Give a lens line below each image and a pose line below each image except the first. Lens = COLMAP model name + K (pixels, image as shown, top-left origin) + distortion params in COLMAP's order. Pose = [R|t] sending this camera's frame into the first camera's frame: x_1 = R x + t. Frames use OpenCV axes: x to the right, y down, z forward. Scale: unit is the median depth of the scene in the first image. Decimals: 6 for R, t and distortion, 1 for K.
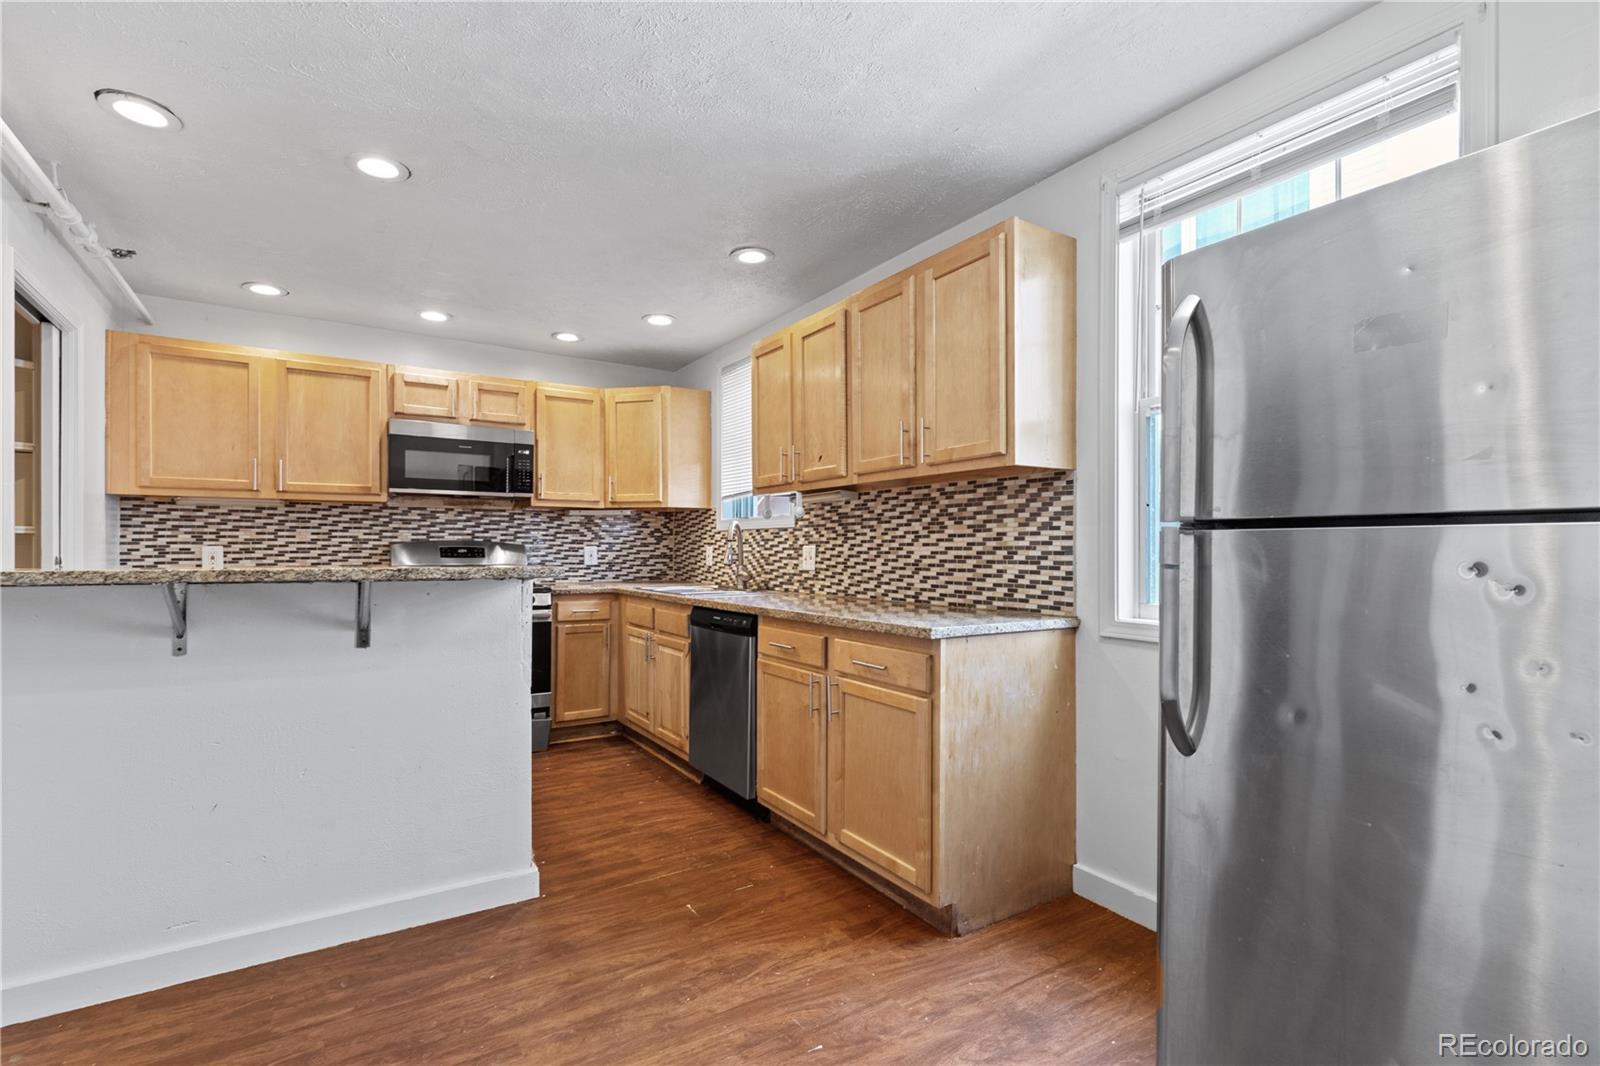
lens RADIAL K [[727.7, 0, 801.5], [0, 727.7, 542.8], [0, 0, 1]] dist [0.008718, -0.002634]
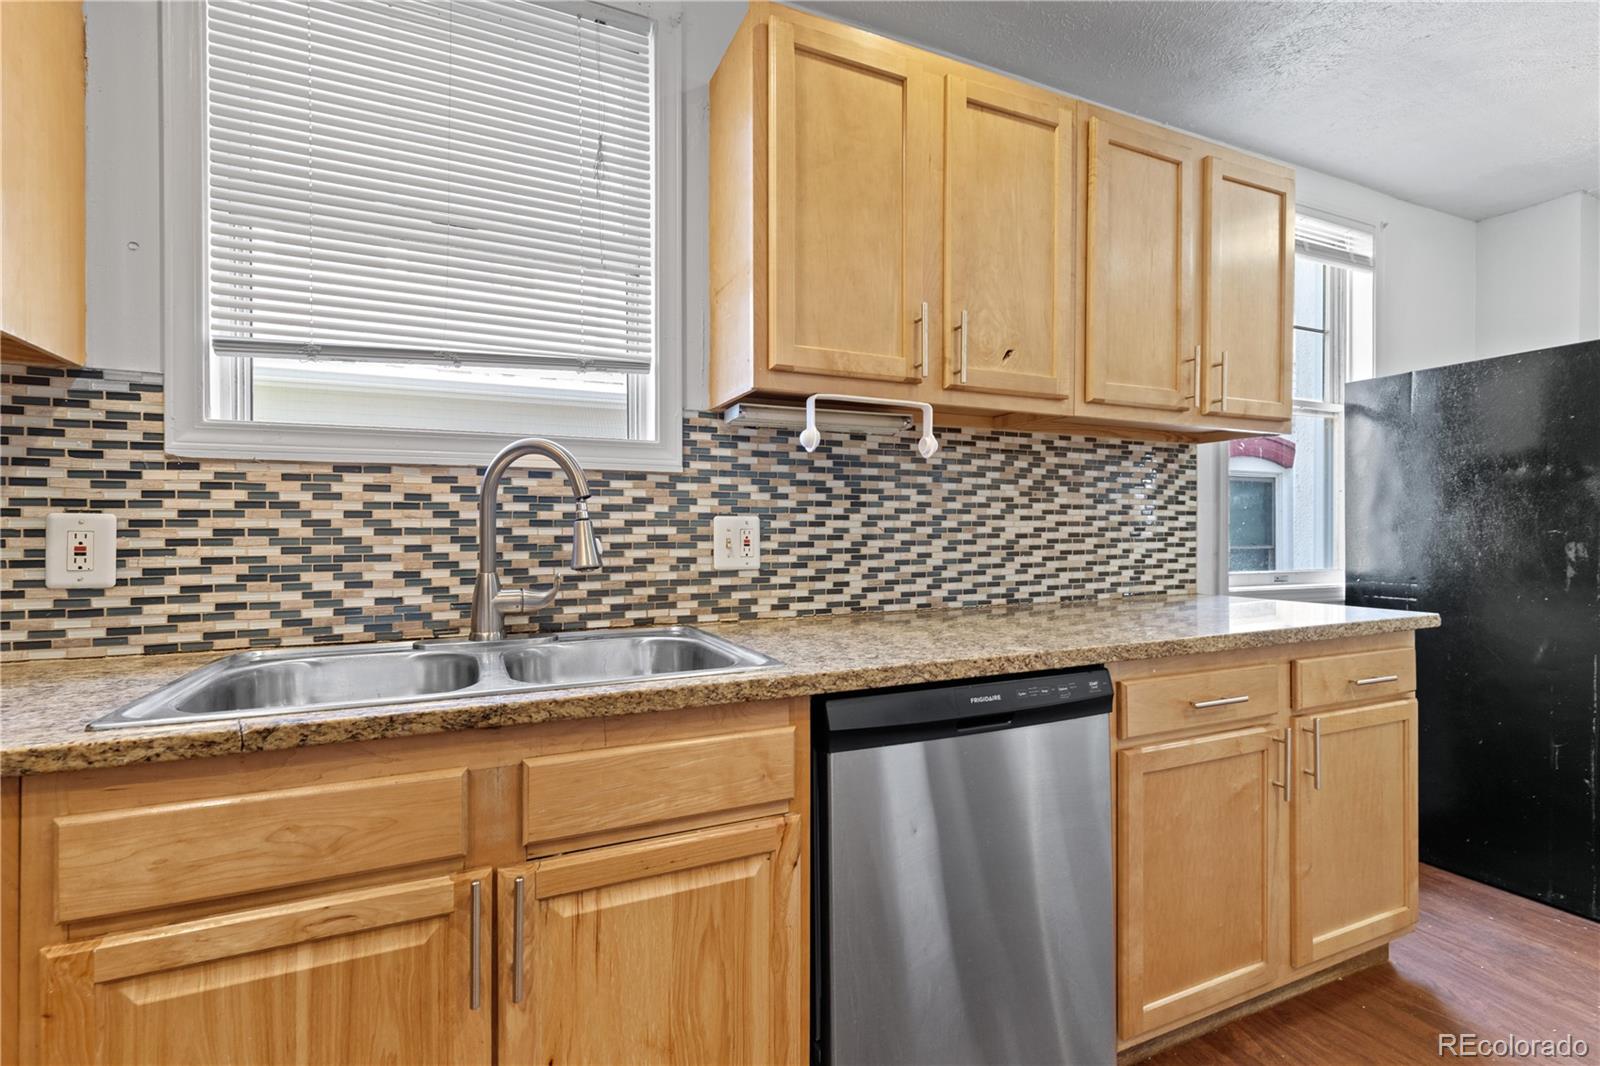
lens RADIAL K [[727.7, 0, 801.7], [0, 727.7, 533.3], [0, 0, 1]] dist [0.008718, -0.002634]
pose [[0.142296, -0.001692, 0.989823, -0.546046], [-0.005623, 0.999981, 0.002518, 0.016497], [-0.989808, -0.005924, 0.142283, 1.111039]]
